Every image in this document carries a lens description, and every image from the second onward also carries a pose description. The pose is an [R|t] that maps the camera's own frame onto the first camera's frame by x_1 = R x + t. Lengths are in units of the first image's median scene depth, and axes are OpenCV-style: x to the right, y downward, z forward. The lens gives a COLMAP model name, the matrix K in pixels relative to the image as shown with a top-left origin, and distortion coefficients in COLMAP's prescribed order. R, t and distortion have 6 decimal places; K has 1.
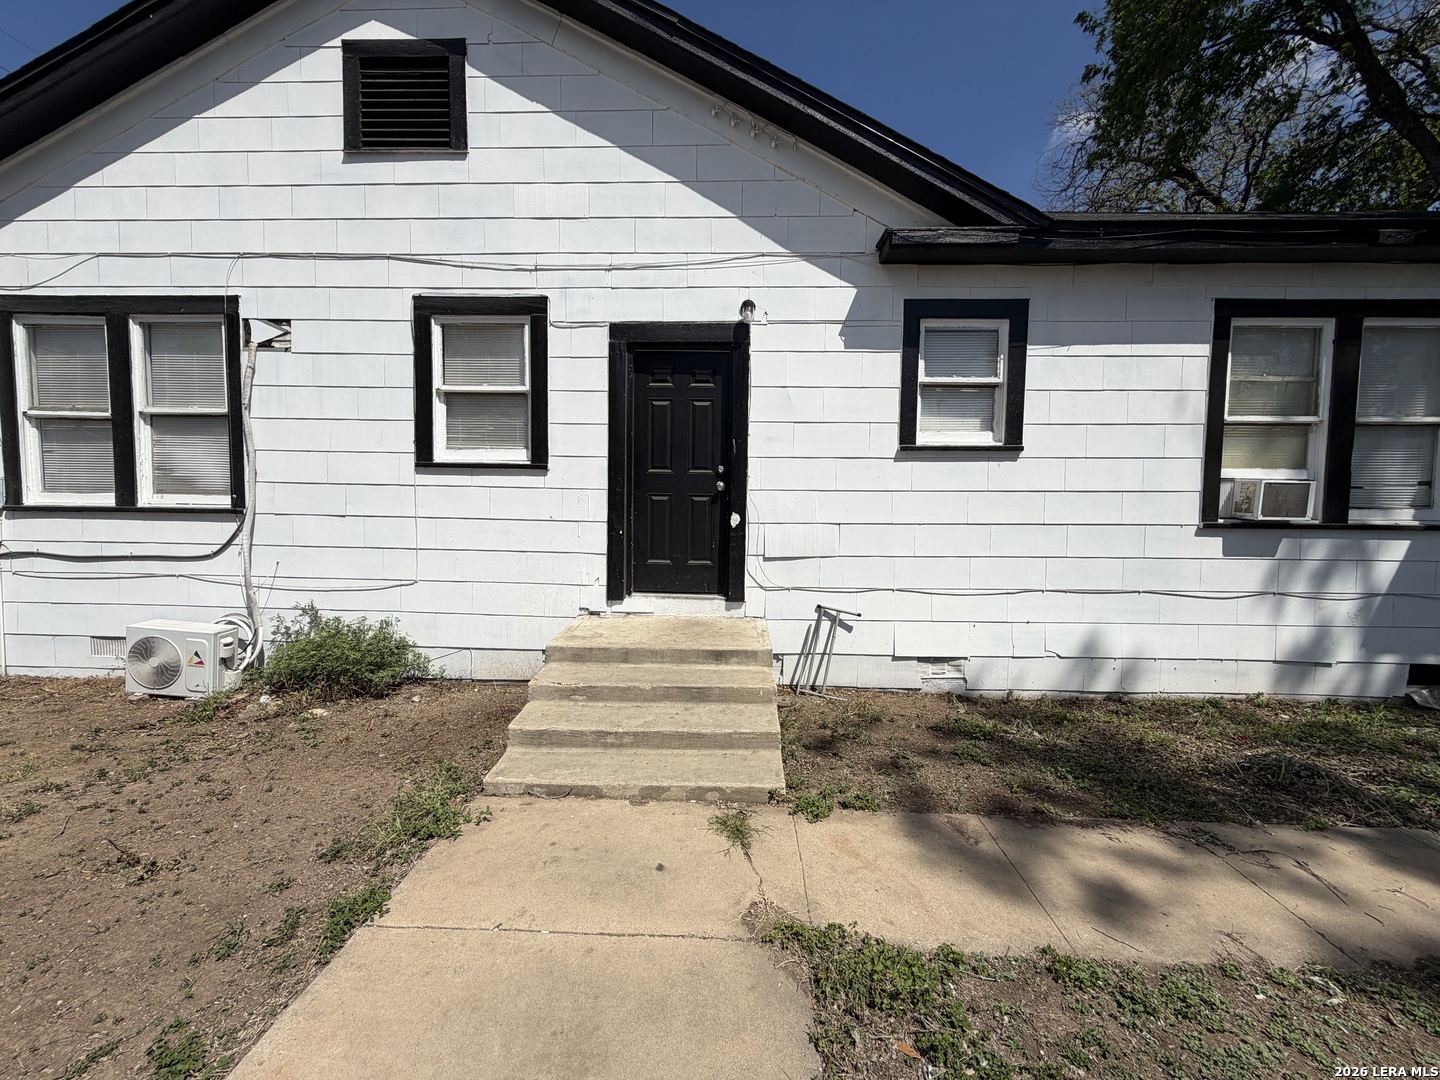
lens RADIAL K [[579.3, 0, 720.0], [0, 579.3, 540.0], [0, 0, 1]] dist [-0.000989, -0.000464]
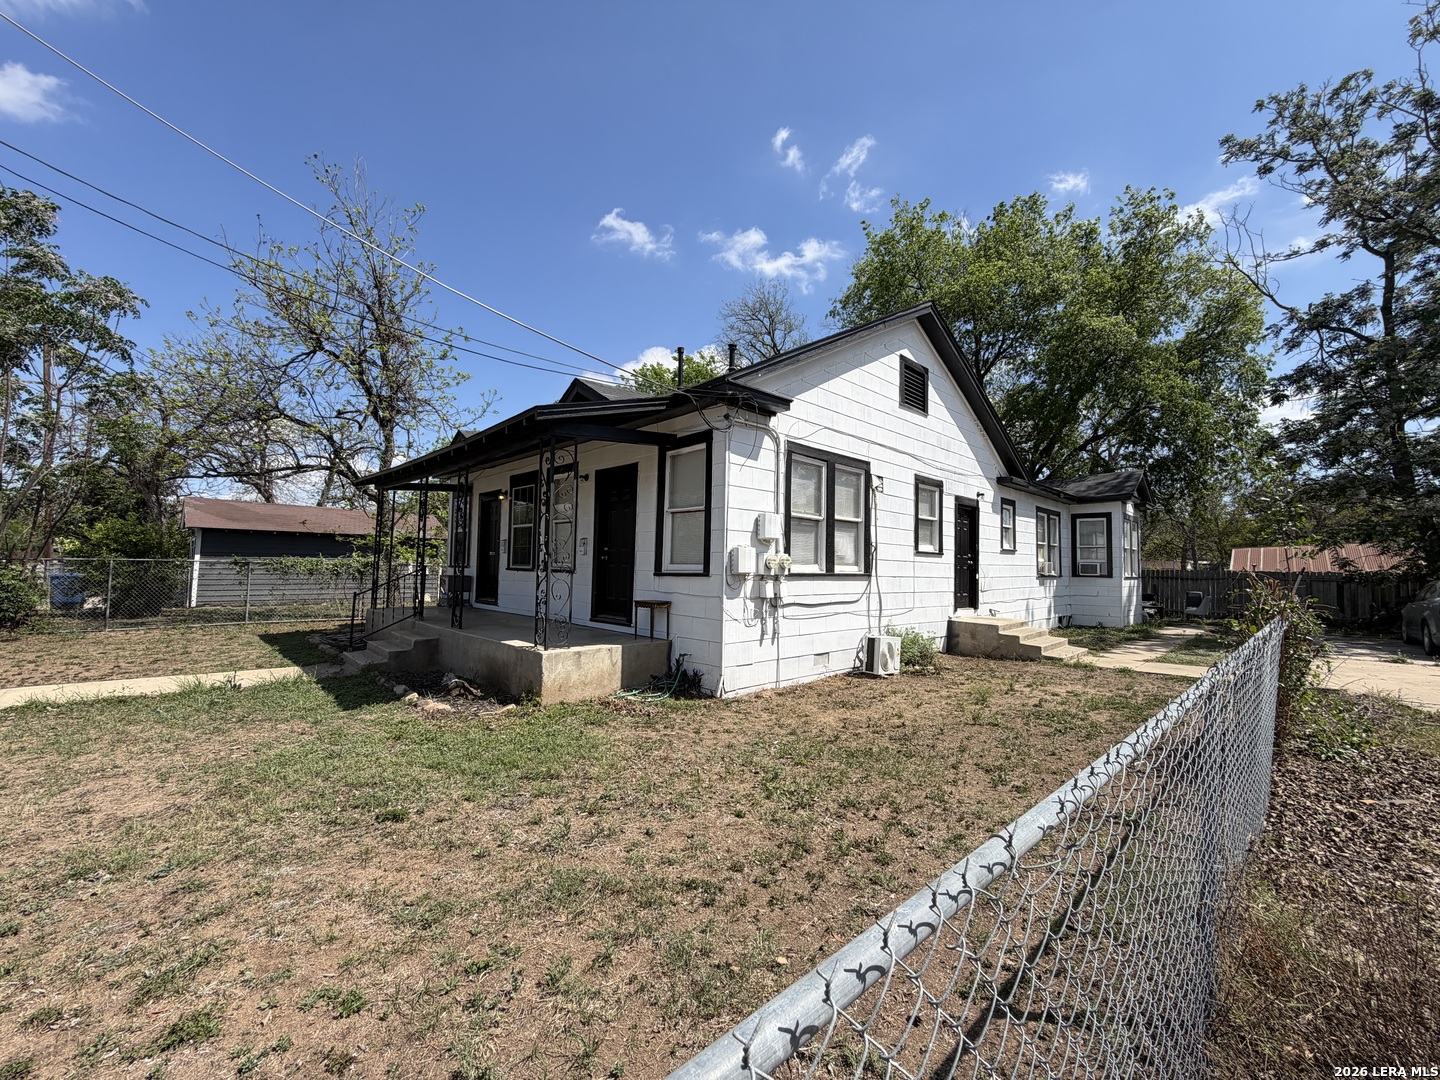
lens RADIAL K [[579.3, 0, 720.0], [0, 579.3, 540.0], [0, 0, 1]] dist [-0.000989, -0.000464]
pose [[0.693627, 0.032136, 0.719617, -2.591334], [0.037145, 0.996080, -0.080285, -0.031477], [-0.719376, 0.082418, 0.689714, 0.059930]]
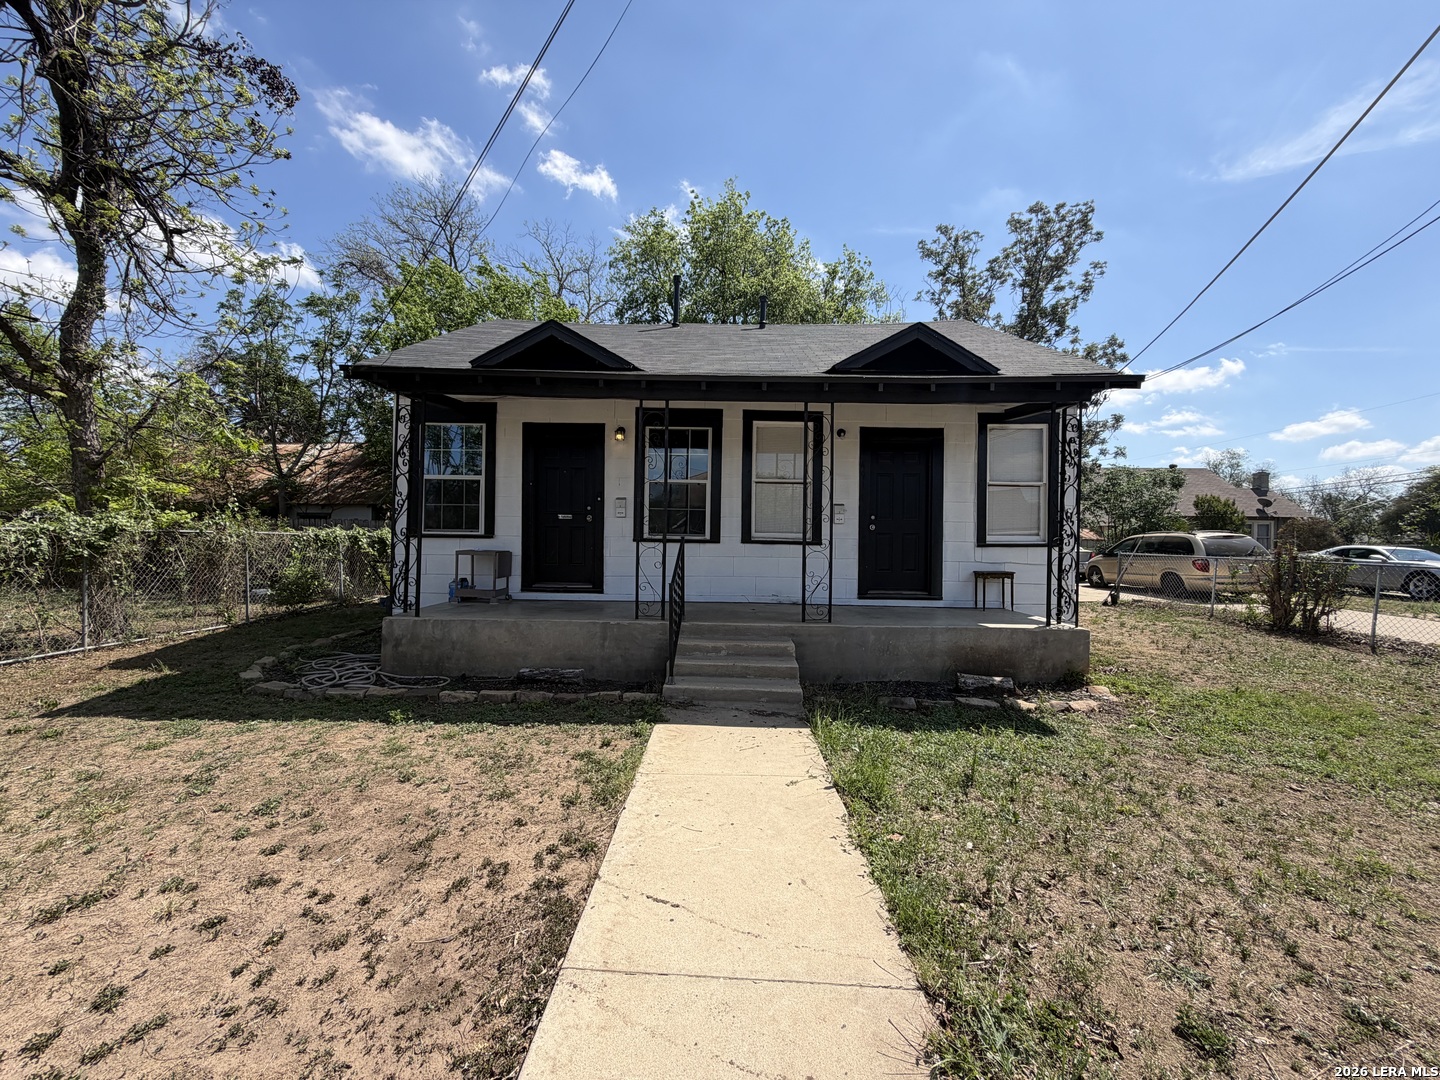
lens RADIAL K [[579.3, 0, 720.0], [0, 579.3, 540.0], [0, 0, 1]] dist [-0.000989, -0.000464]
pose [[-0.016888, -0.020933, 0.999638, -3.176217], [0.047611, 0.998630, 0.021716, -0.160503], [-0.998723, 0.047961, -0.015868, 2.109624]]
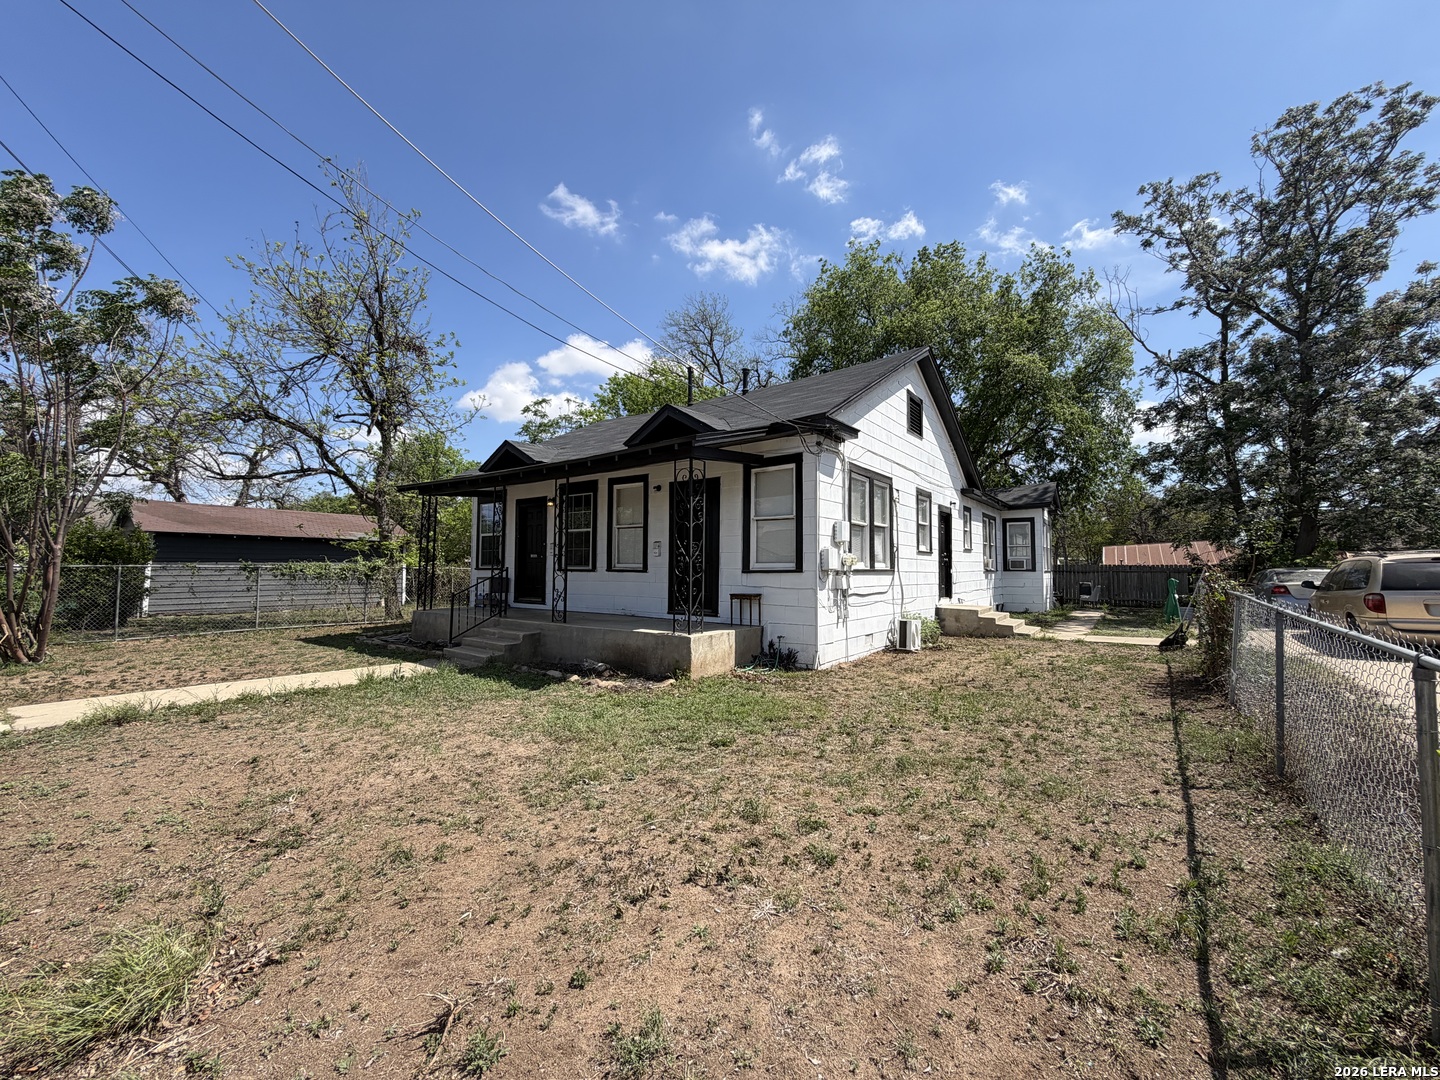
lens RADIAL K [[579.3, 0, 720.0], [0, 579.3, 540.0], [0, 0, 1]] dist [-0.000989, -0.000464]
pose [[0.563517, 0.030204, 0.825552, -3.203103], [0.055294, 0.995711, -0.074173, -0.039208], [-0.824252, 0.087446, 0.559430, 0.293125]]
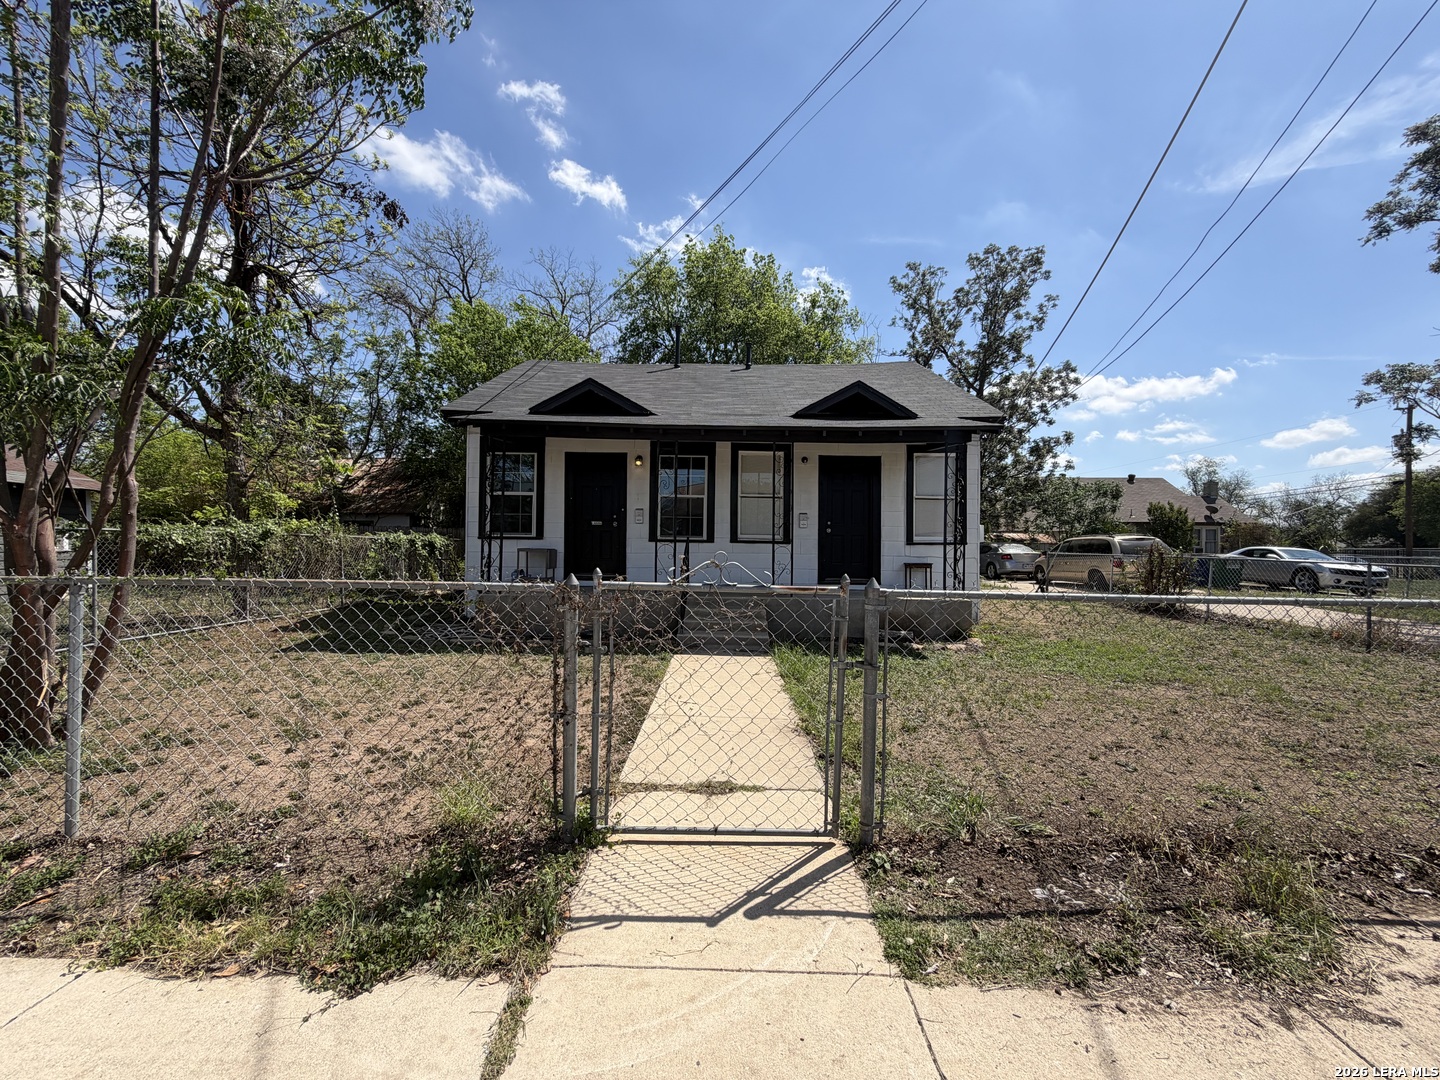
lens RADIAL K [[579.3, 0, 720.0], [0, 579.3, 540.0], [0, 0, 1]] dist [-0.000989, -0.000464]
pose [[-0.028070, -0.008264, 0.999572, -3.730224], [0.050016, 0.998702, 0.009661, -0.145304], [-0.998354, 0.050266, -0.027621, 2.121768]]
